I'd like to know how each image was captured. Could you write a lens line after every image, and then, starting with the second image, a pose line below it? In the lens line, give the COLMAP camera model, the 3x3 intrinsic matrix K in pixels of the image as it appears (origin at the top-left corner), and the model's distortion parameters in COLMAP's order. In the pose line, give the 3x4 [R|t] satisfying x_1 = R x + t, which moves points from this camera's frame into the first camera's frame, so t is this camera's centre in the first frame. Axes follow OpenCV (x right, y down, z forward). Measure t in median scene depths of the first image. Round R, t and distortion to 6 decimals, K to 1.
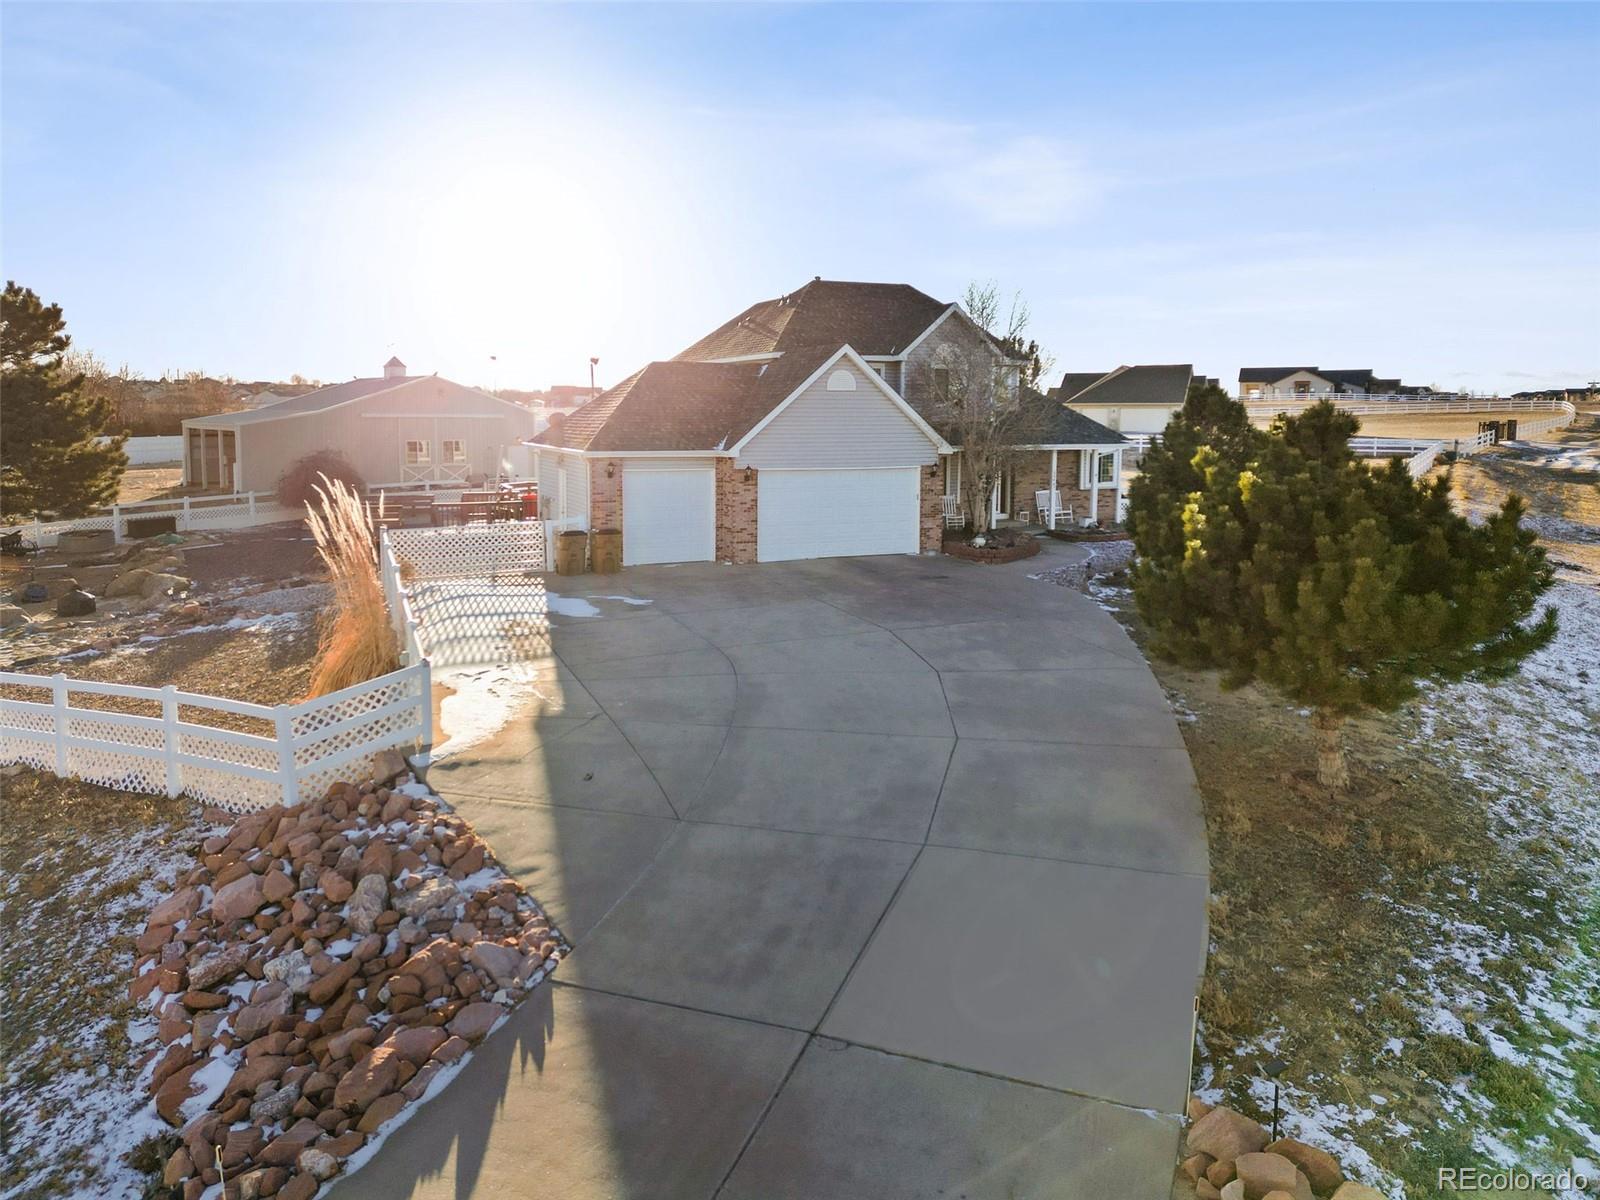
lens RADIAL K [[1140.5, 0, 799.1], [0, 1140.5, 511.3], [0, 0, 1]] dist [0.076198, -0.076629]
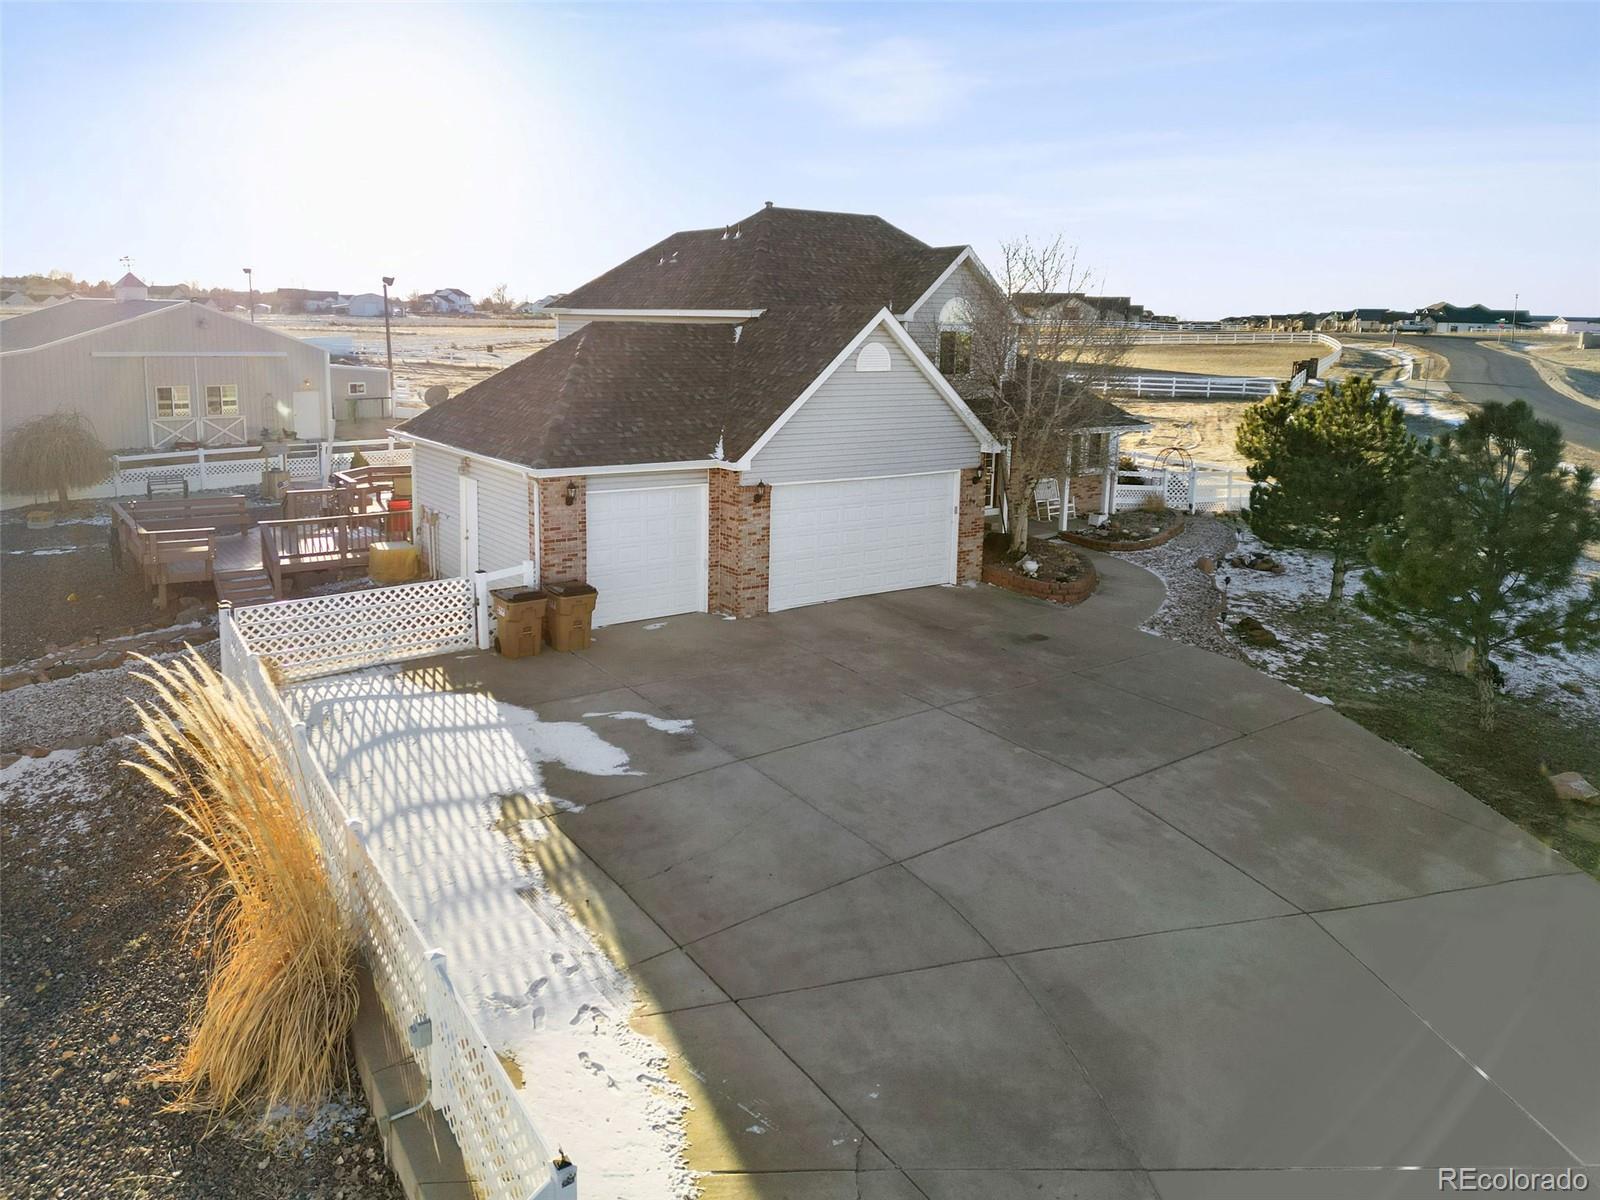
lens RADIAL K [[1132.2, 0, 793.0], [0, 1132.2, 520.5], [0, 0, 1]] dist [0.049005, -0.037940]
pose [[0.977920, -0.018697, 0.208142, -0.167898], [0.000623, 0.996246, 0.086562, -0.074985], [-0.208979, -0.084521, 0.974261, 0.303492]]
